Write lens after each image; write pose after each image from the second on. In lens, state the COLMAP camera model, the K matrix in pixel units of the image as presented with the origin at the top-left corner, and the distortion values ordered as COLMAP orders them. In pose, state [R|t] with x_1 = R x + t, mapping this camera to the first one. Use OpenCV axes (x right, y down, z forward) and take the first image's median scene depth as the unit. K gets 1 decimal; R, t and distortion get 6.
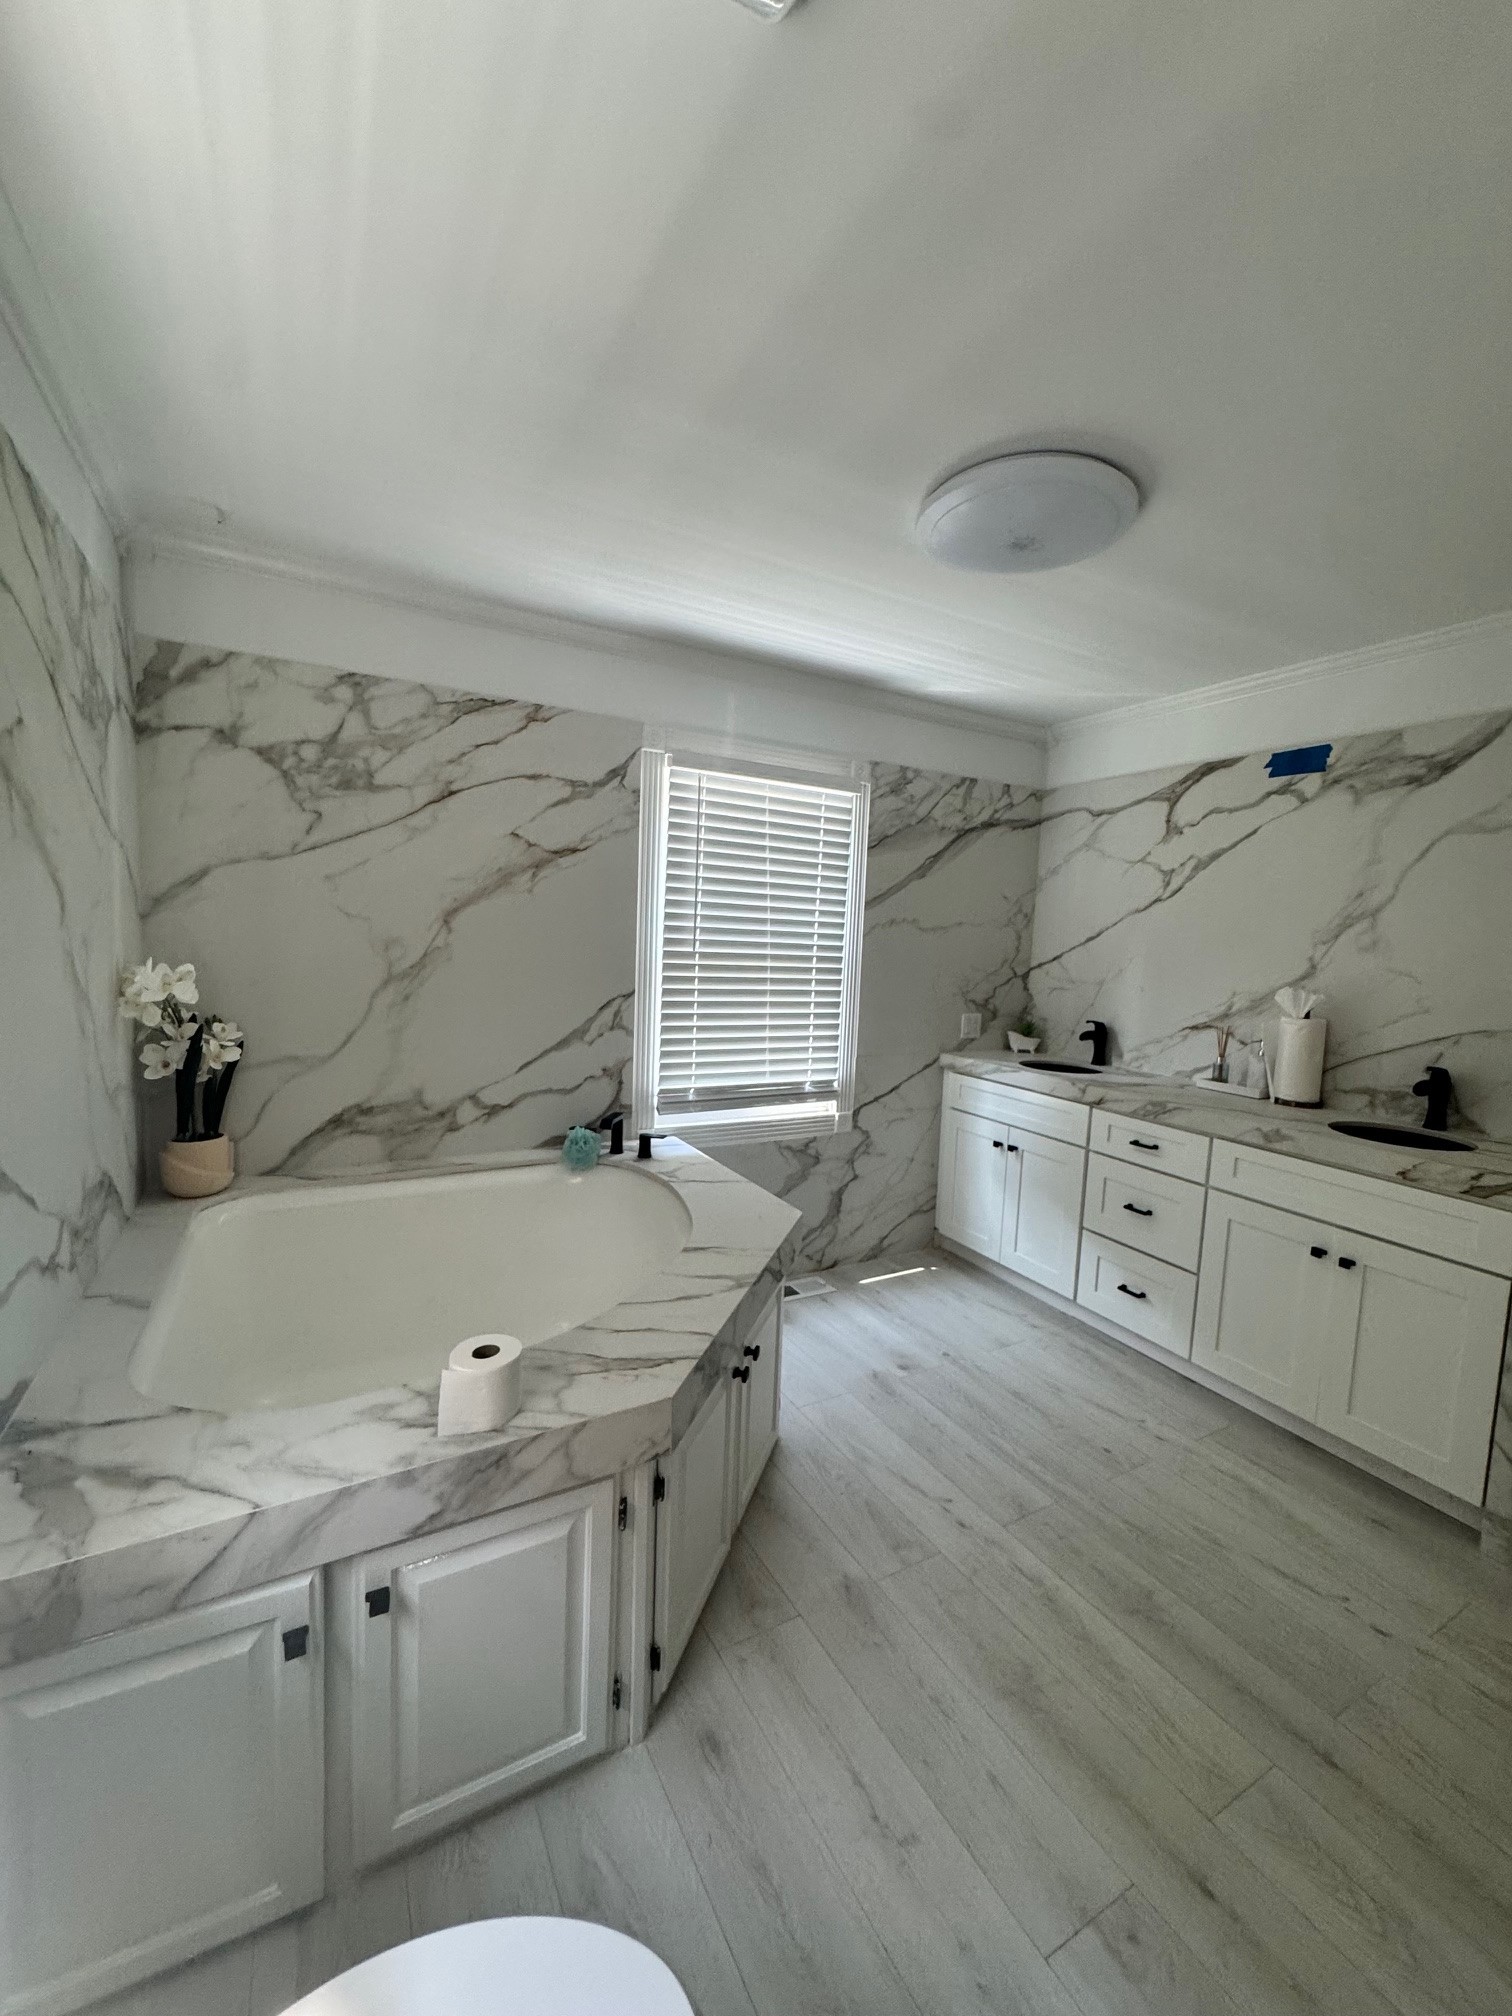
lens RADIAL K [[811.2, 0, 746.3], [0, 811.2, 1009.1], [0, 0, 1]] dist [-0.007834, 0.001068]
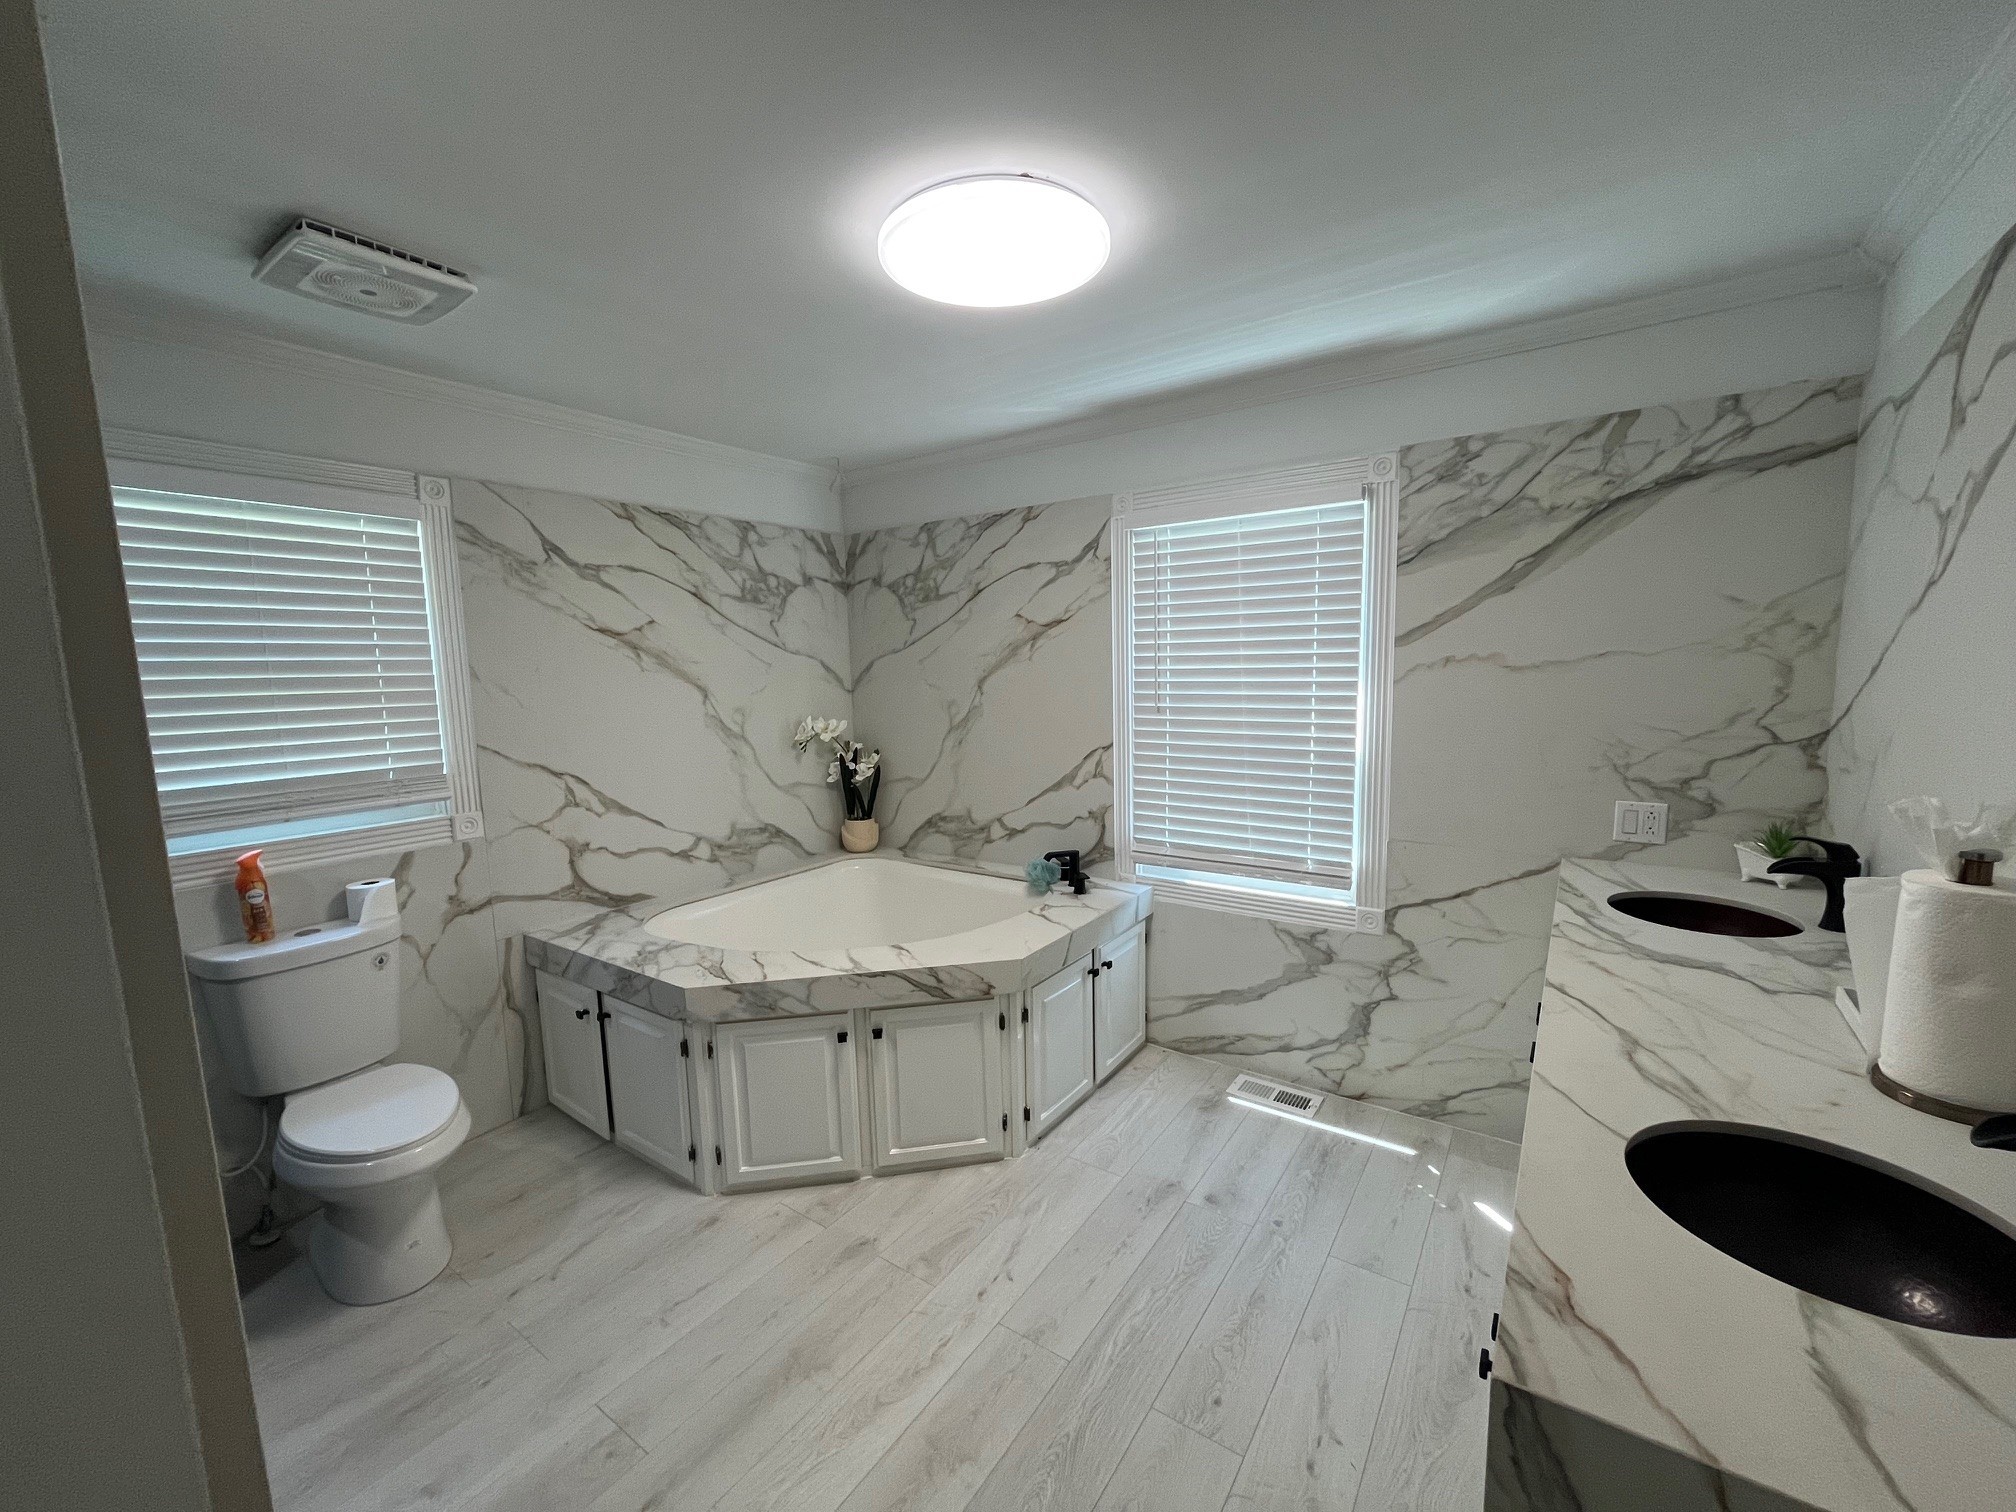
lens RADIAL K [[811.2, 0, 998.9], [0, 811.2, 763.2], [0, 0, 1]] dist [-0.007834, 0.001068]
pose [[0.432825, 0.059639, -0.899503, 0.802819], [-0.039599, 0.998104, 0.047123, -0.042642], [0.900608, 0.015224, 0.434366, 0.410227]]
